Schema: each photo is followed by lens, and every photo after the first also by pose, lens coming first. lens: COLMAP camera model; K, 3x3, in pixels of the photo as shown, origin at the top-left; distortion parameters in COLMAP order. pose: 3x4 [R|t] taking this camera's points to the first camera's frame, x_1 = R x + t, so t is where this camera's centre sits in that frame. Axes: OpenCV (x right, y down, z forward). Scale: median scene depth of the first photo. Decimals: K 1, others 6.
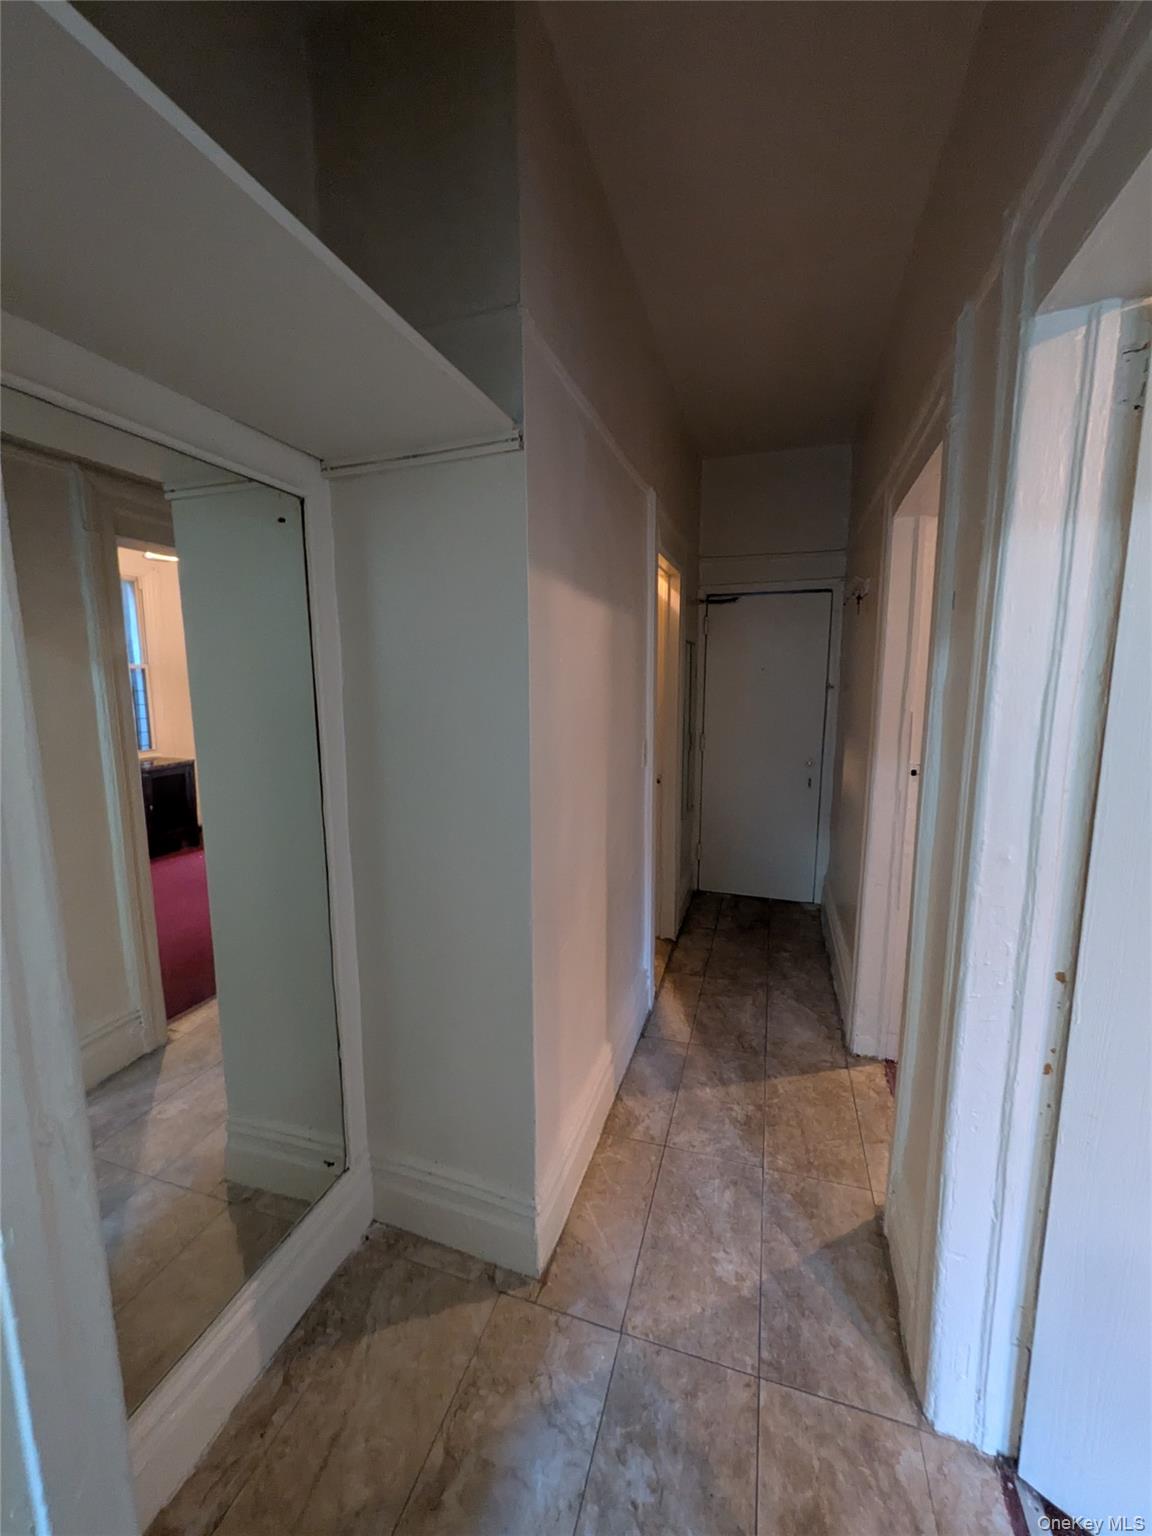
lens RADIAL K [[608.4, 0, 576.0], [0, 608.4, 768.0], [0, 0, 1]] dist [0.000815, 0.000030]
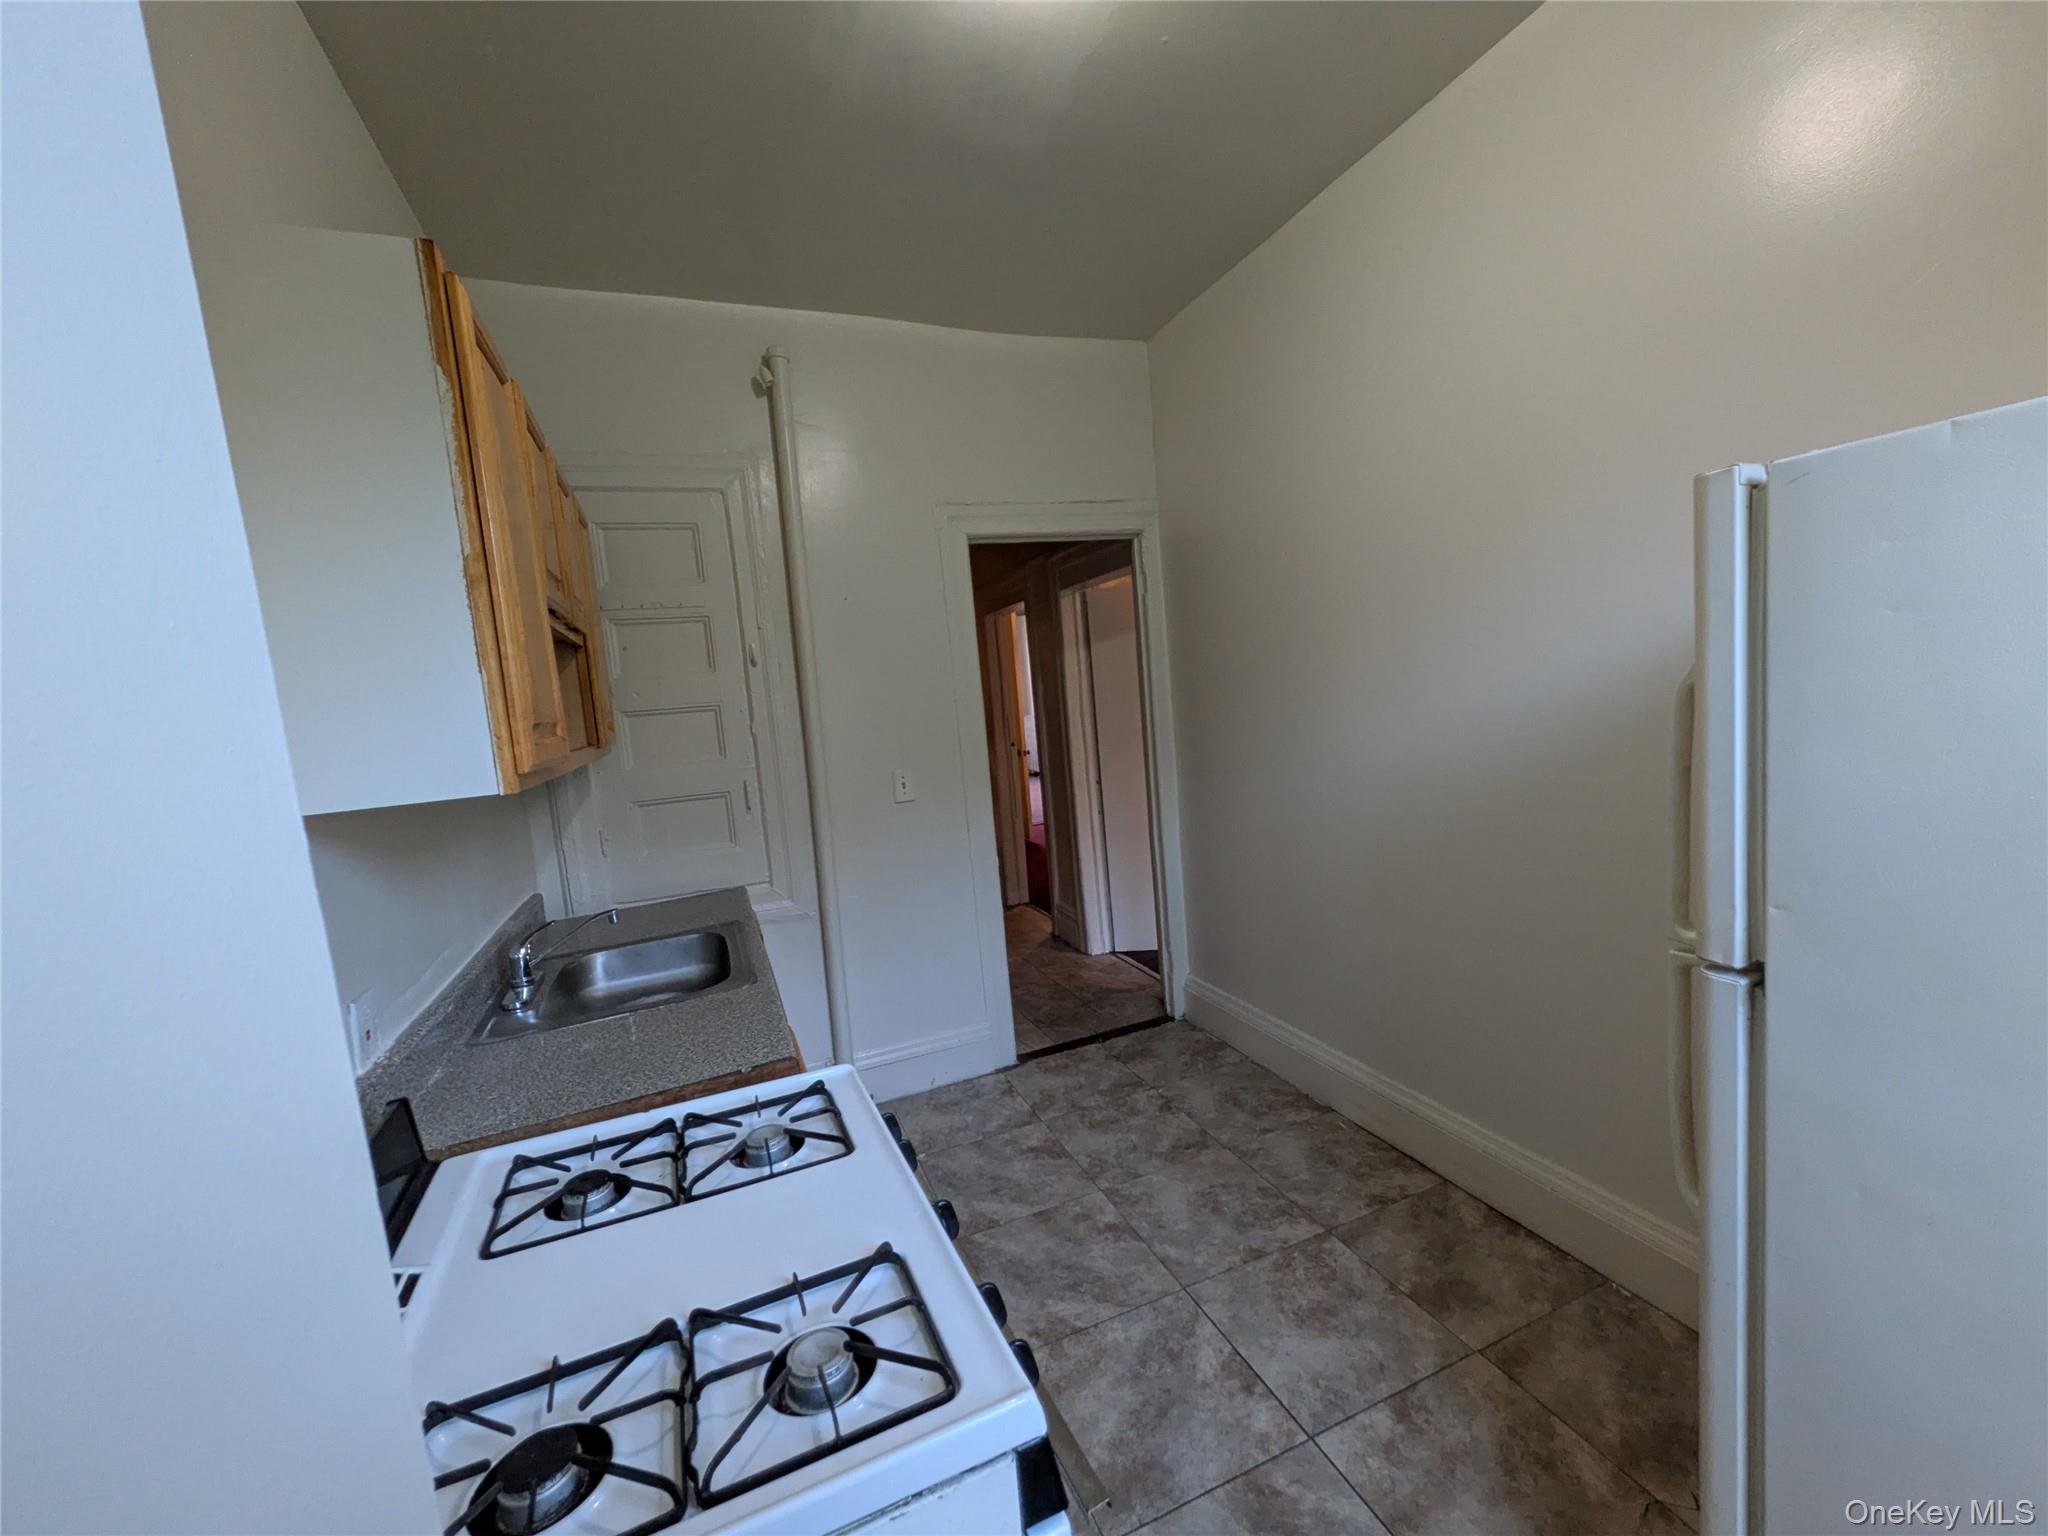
lens RADIAL K [[811.2, 0, 1024.0], [0, 811.2, 768.0], [0, 0, 1]] dist [0.000815, 0.000030]
pose [[0.759064, -0.124854, 0.638931, -1.911512], [0.177827, 0.983878, -0.019002, 0.240599], [-0.626258, 0.128043, 0.769029, -1.769480]]
